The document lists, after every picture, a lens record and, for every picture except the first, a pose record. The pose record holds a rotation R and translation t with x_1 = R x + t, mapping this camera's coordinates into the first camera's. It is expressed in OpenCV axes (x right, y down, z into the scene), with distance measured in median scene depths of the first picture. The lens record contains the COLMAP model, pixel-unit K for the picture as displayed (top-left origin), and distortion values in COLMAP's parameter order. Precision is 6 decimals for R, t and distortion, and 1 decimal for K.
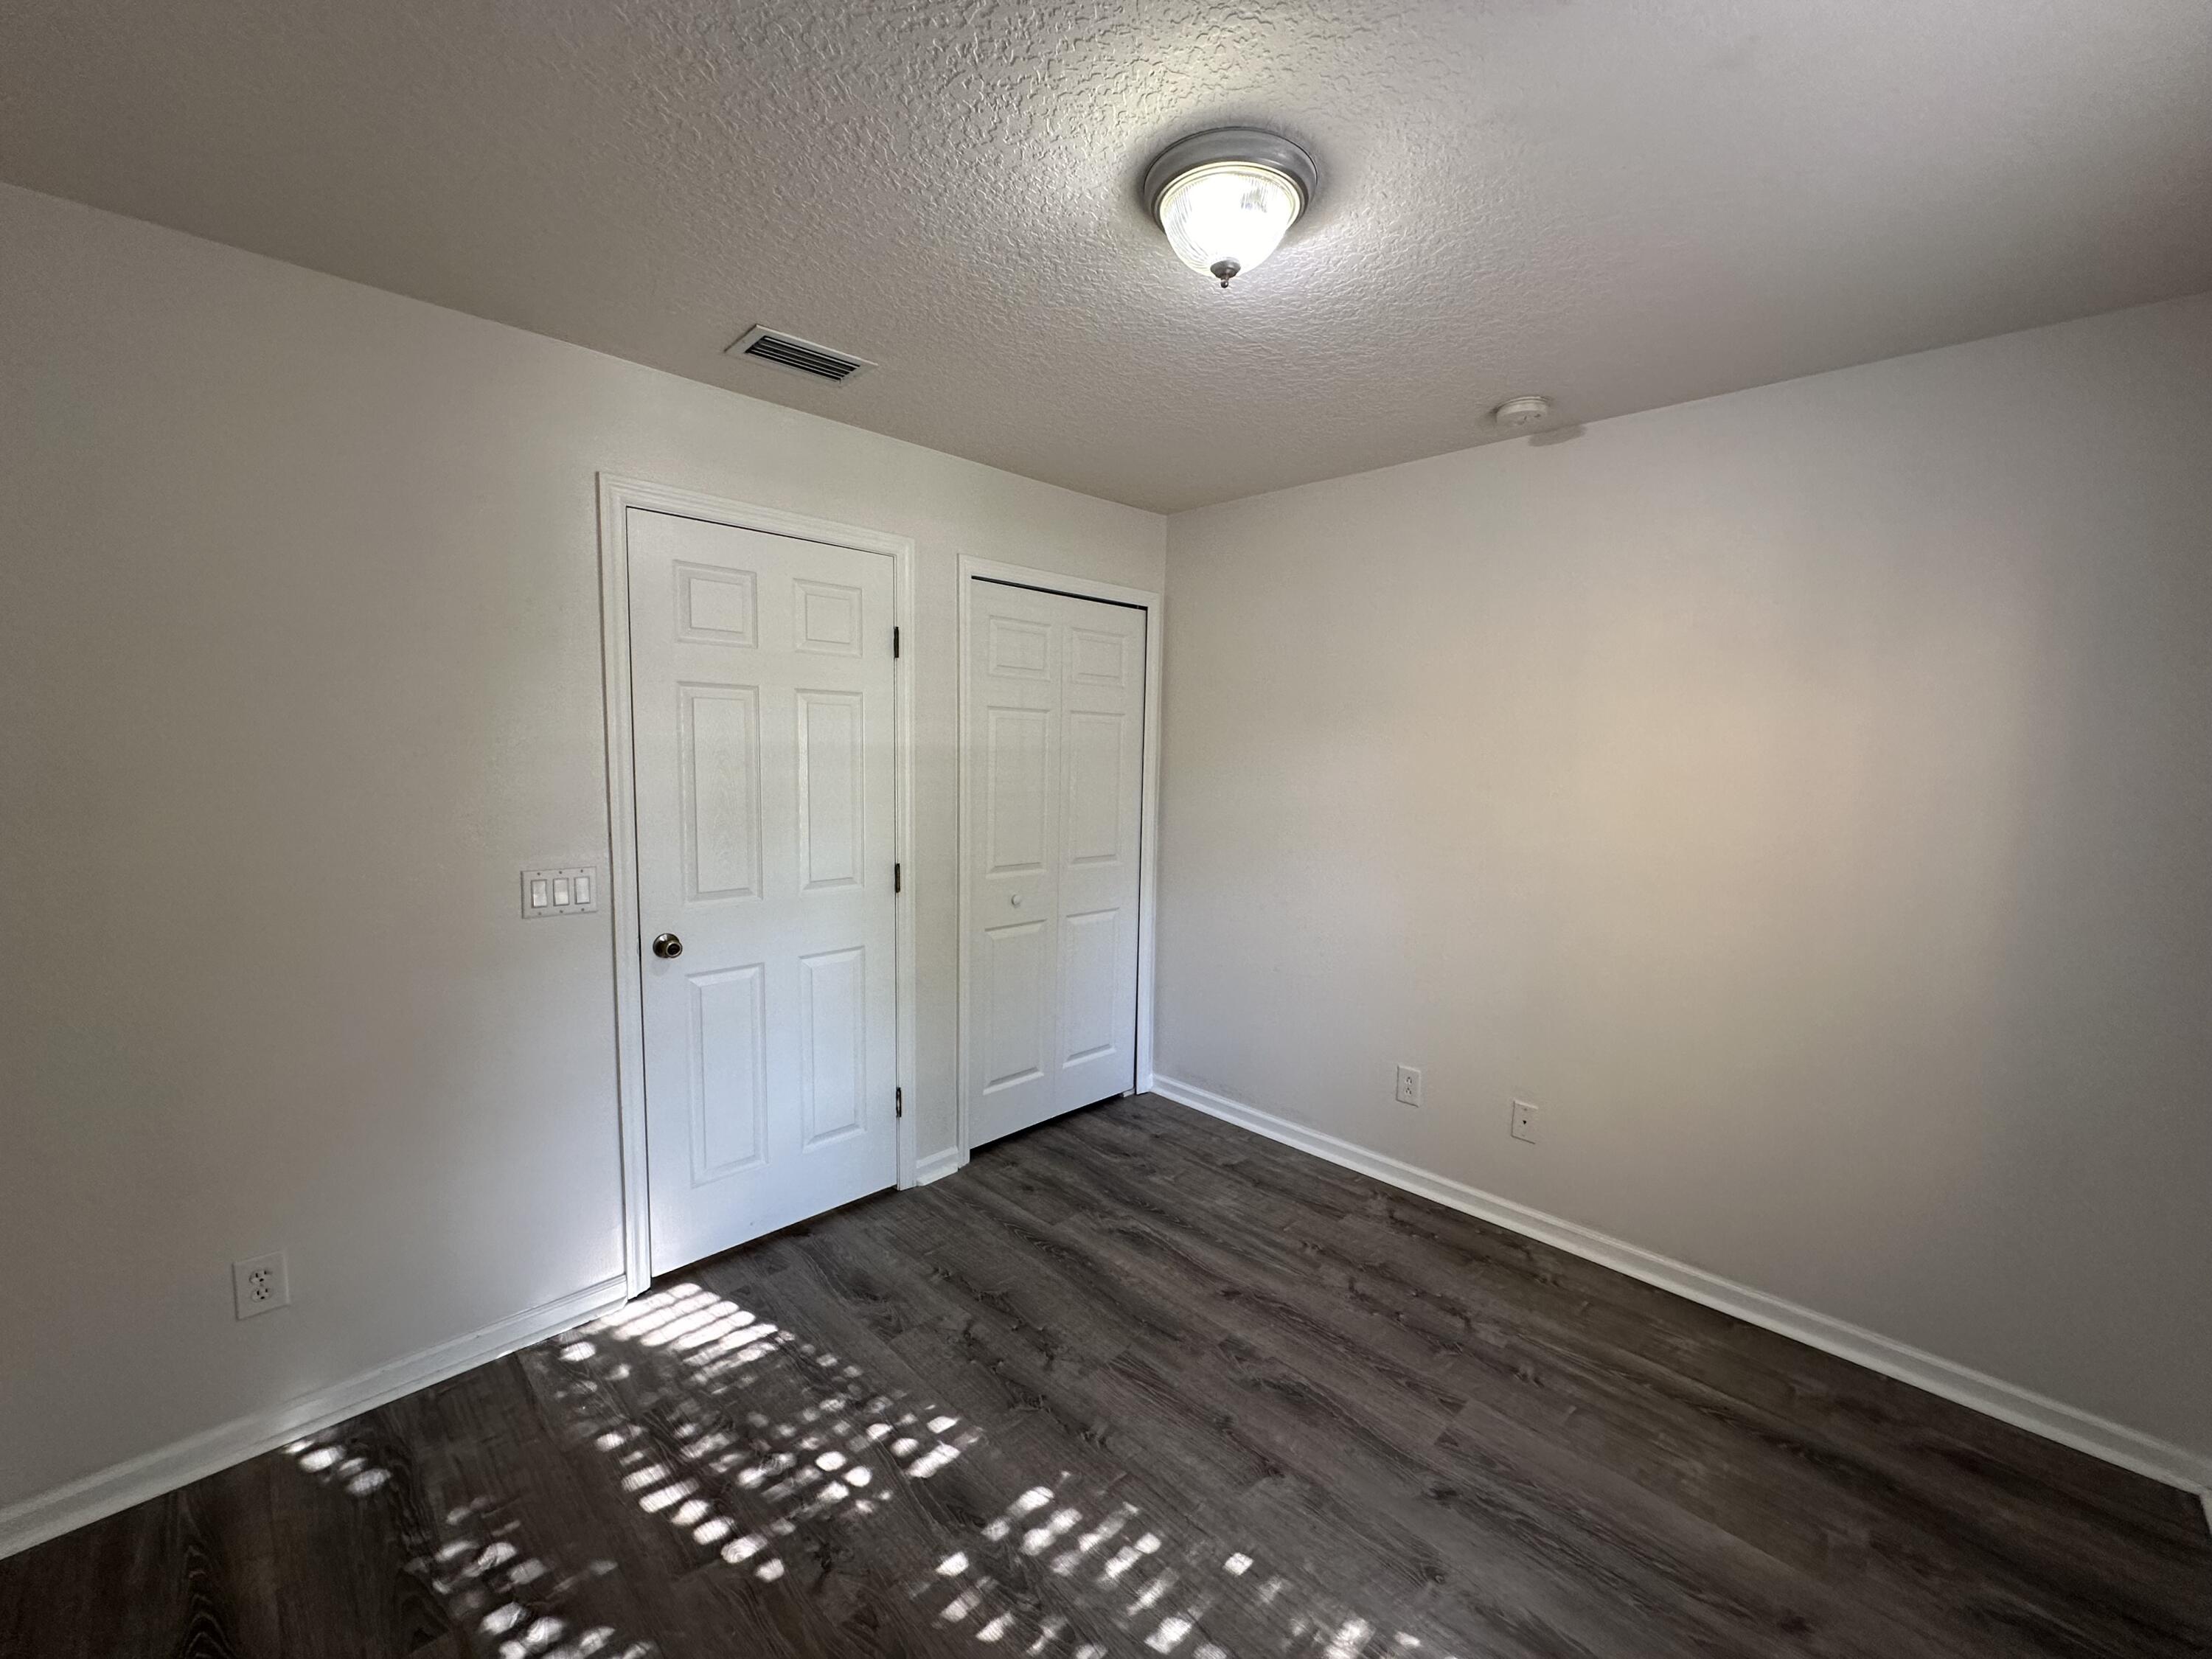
lens RADIAL K [[890.7, 0, 1104.2], [0, 890.7, 817.2], [0, 0, 1]] dist [-0.001694, -0.000203]
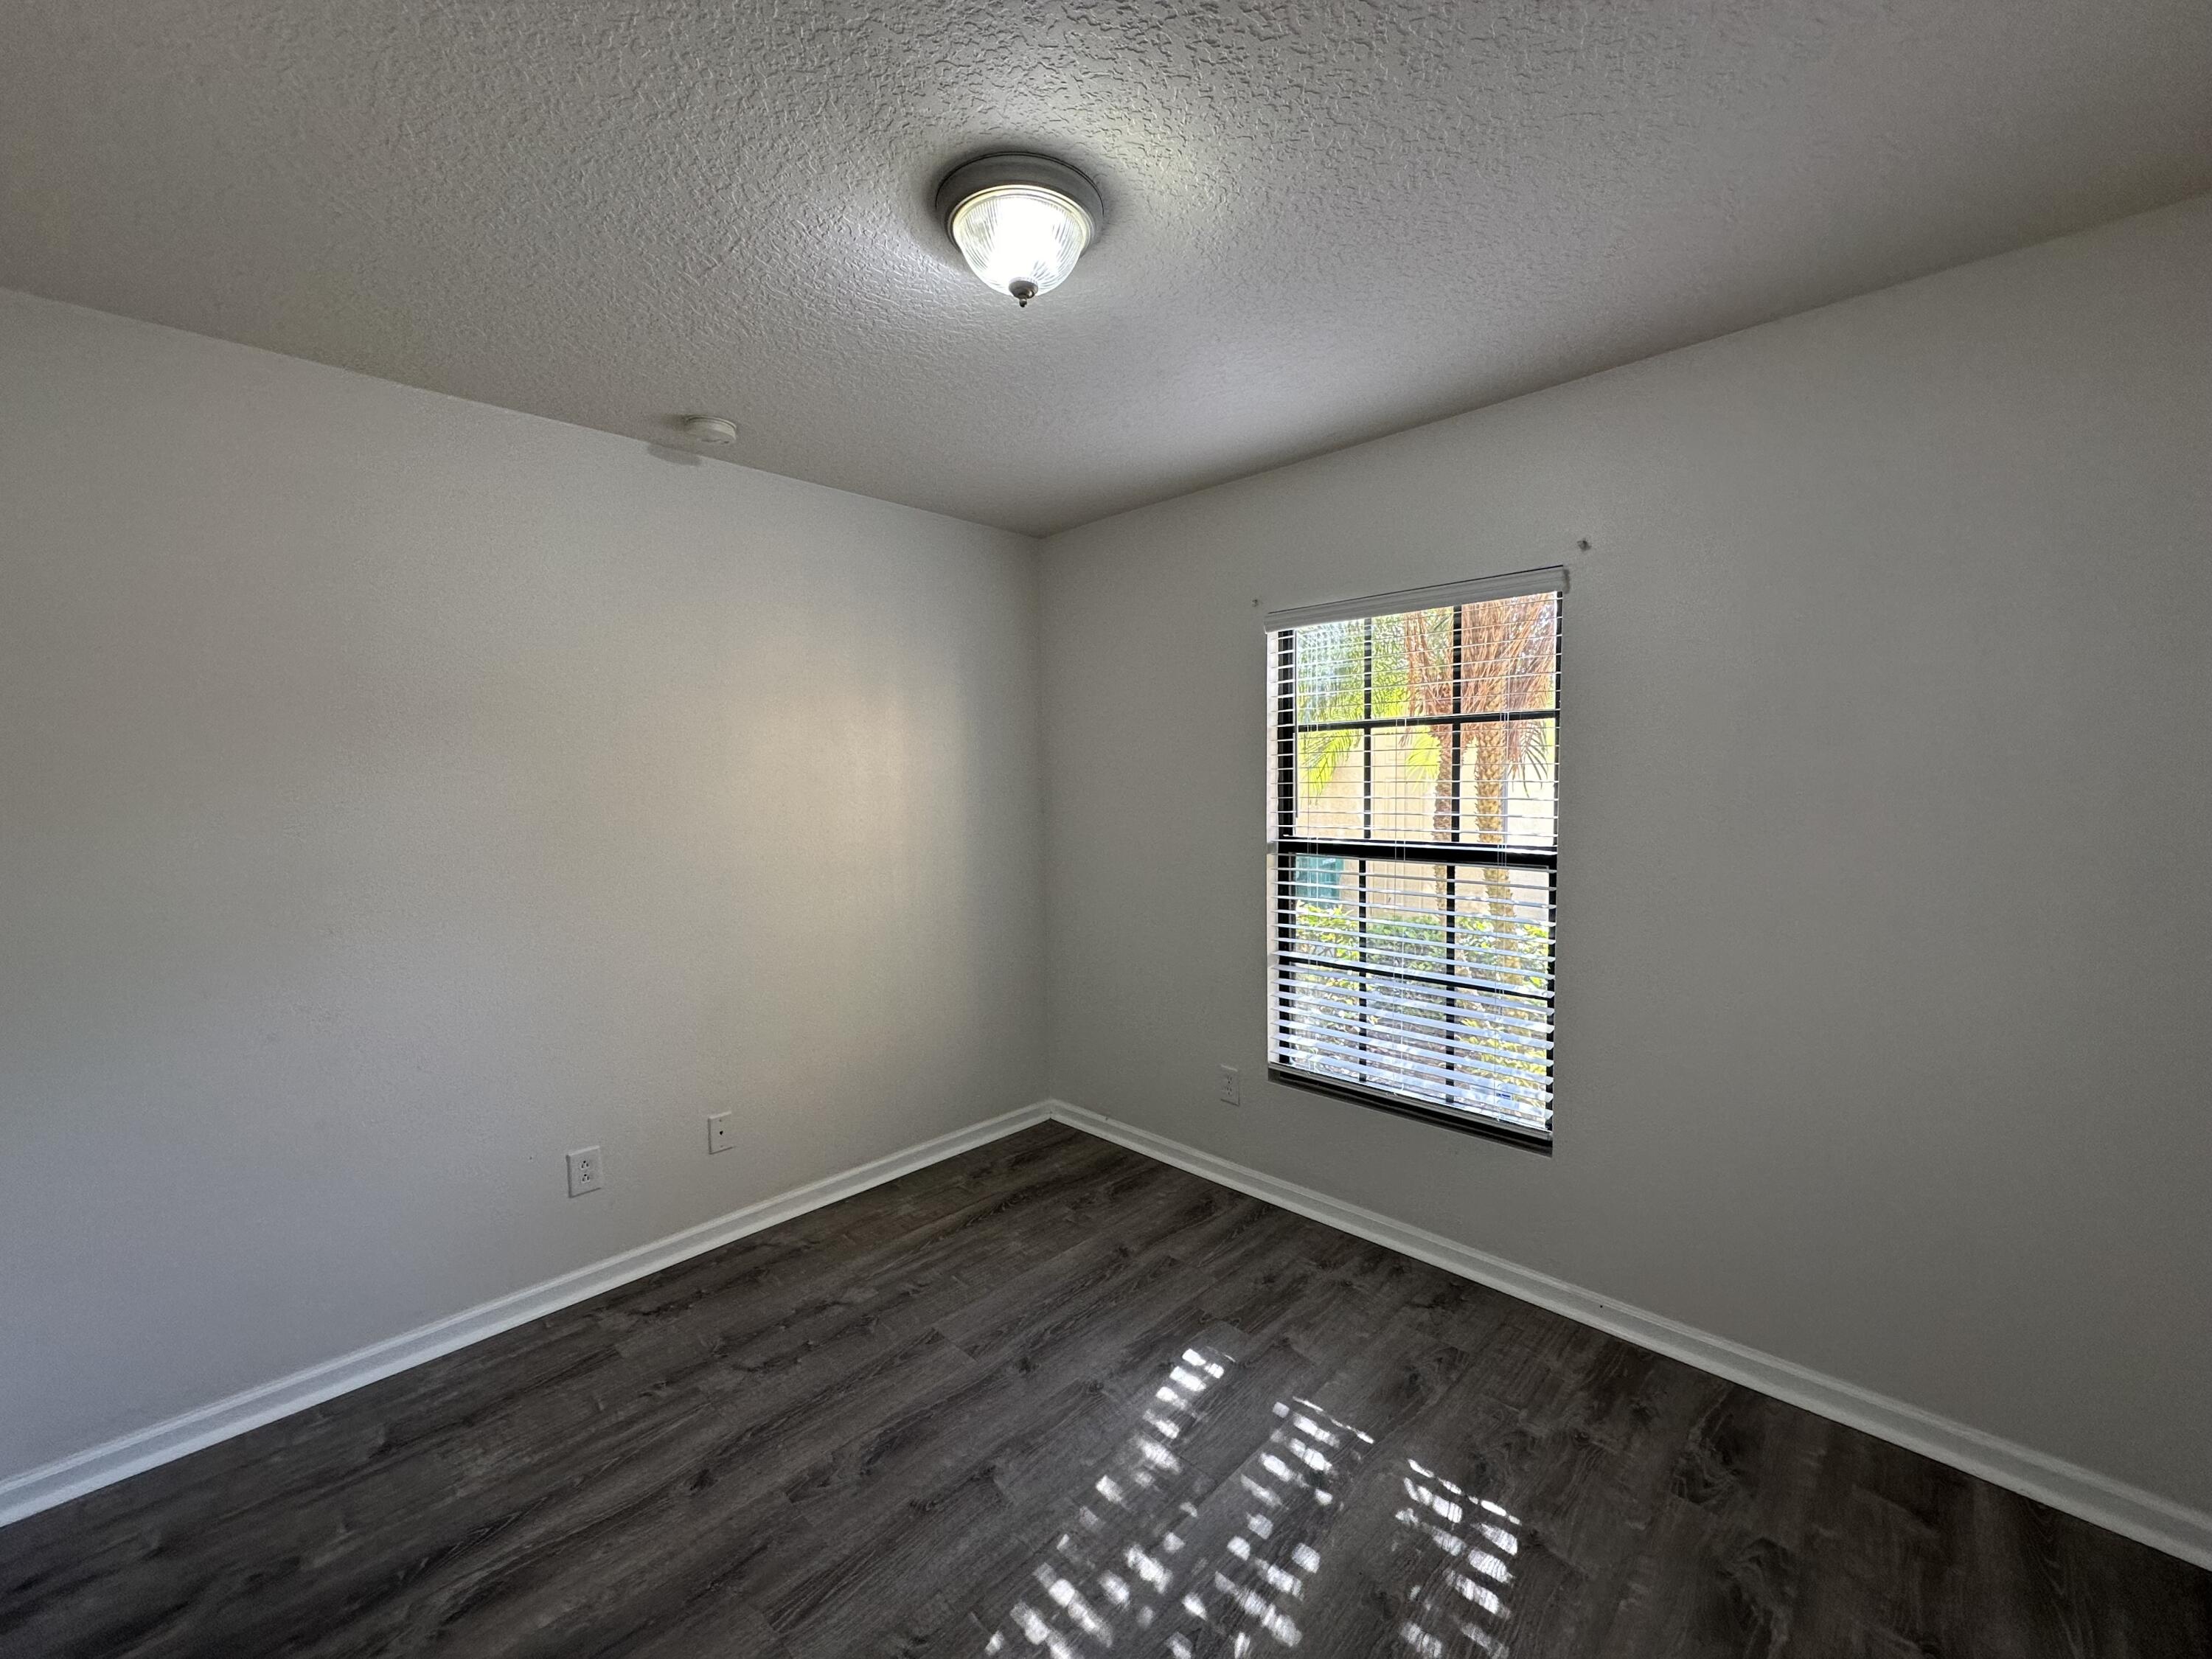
lens RADIAL K [[890.7, 0, 1104.2], [0, 890.7, 817.2], [0, 0, 1]] dist [-0.001694, -0.000203]
pose [[-0.015381, -0.068840, 0.997509, -0.657861], [0.095991, 0.992917, 0.070004, -0.053235], [-0.995263, 0.096829, -0.008664, 0.689880]]
